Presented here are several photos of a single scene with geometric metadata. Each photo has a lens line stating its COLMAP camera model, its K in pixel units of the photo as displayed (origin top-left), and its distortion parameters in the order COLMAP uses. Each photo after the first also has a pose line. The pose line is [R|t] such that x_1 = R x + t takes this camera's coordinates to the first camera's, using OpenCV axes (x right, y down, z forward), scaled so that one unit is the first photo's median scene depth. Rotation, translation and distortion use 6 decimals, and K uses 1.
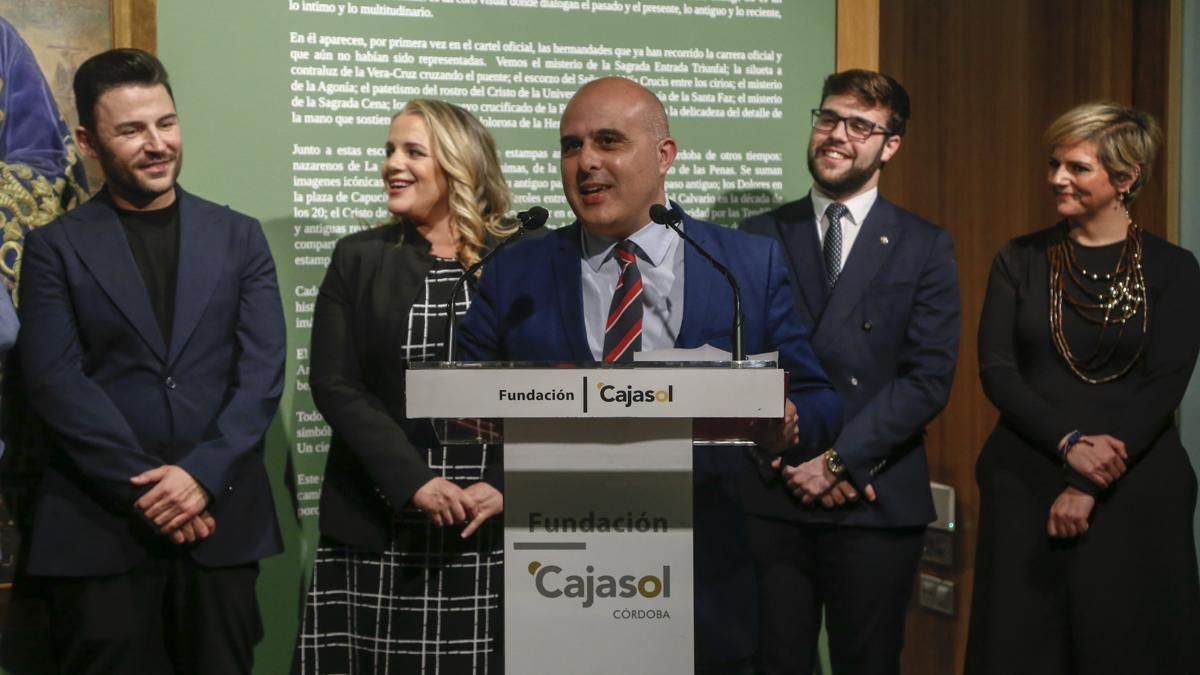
lens RADIAL K [[2114.8, 0, 596.9], [0, 2114.8, 344.7], [0, 0, 1]] dist [0.238295, 0.000000]
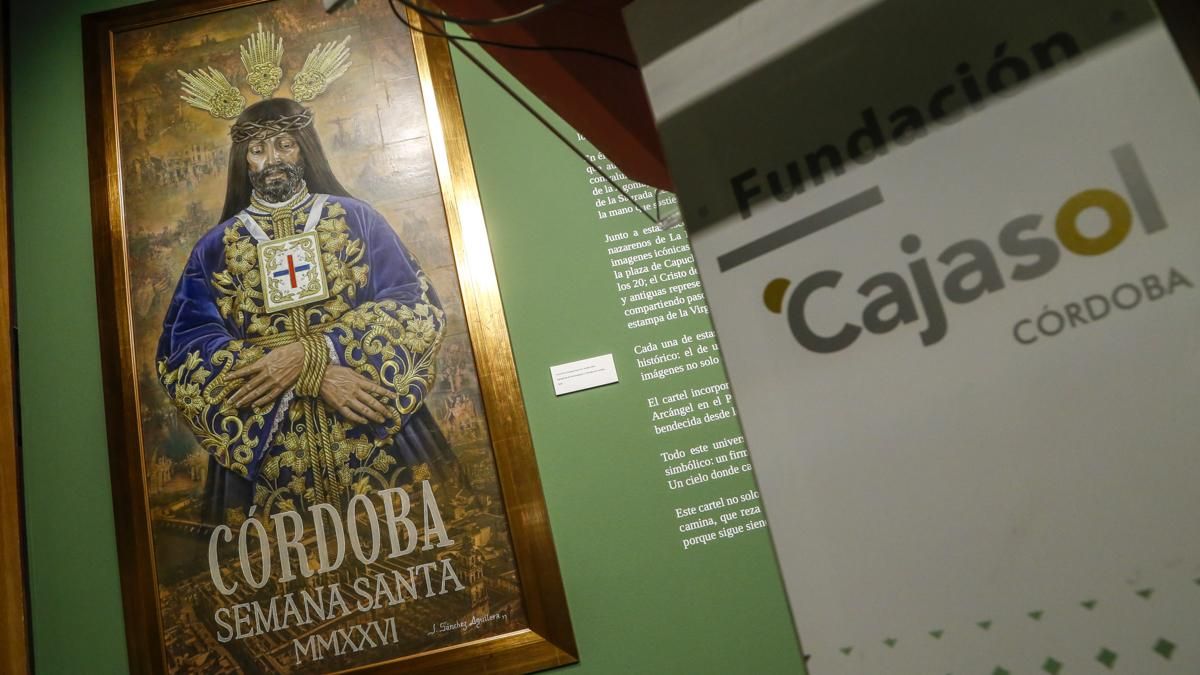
lens RADIAL K [[836.8, 0, 598.4], [0, 836.8, 365.6], [0, 0, 1]] dist [-0.107137, 0.049601]
pose [[0.883645, -0.310610, -0.350276, -0.005679], [0.208829, 0.931156, -0.298896, 0.117740], [0.419002, 0.190970, 0.887676, 0.633652]]
